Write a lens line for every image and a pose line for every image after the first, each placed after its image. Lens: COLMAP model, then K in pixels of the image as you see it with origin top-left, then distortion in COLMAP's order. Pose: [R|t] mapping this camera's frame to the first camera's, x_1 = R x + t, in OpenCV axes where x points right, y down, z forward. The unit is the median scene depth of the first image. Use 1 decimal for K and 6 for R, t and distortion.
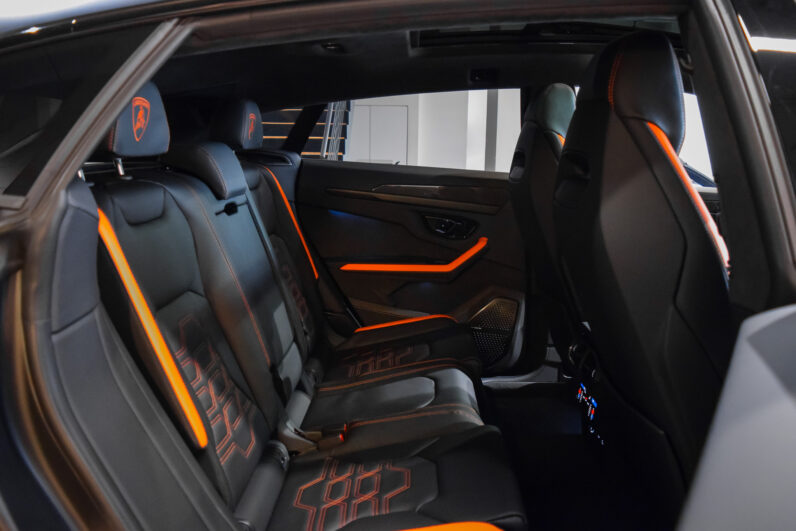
lens RADIAL K [[624.8, 0, 396.4], [0, 624.8, 265.5], [0, 0, 1]] dist [-0.083067, 0.003620]
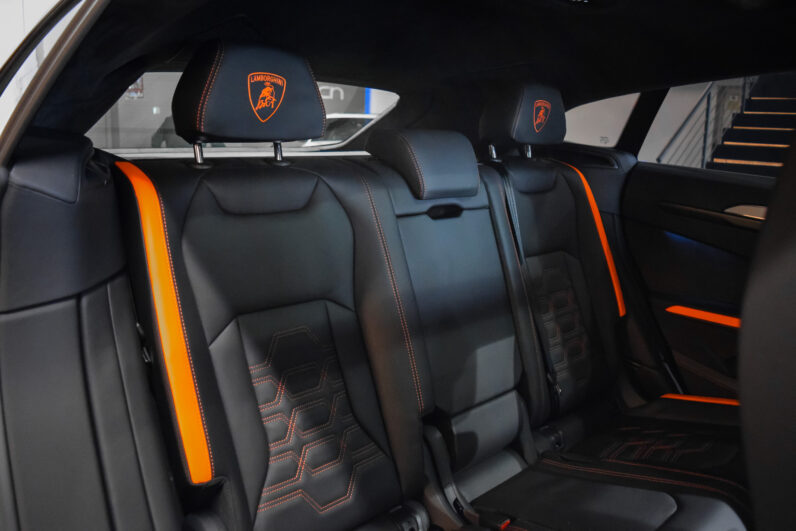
lens RADIAL K [[624.8, 0, 398.8], [0, 624.8, 265.3], [0, 0, 1]] dist [-0.083067, 0.003620]
pose [[0.719210, 0.146440, -0.679185, 0.261544], [-0.153300, 0.986891, 0.050451, -0.053619], [0.677670, 0.067835, 0.732231, 0.356208]]
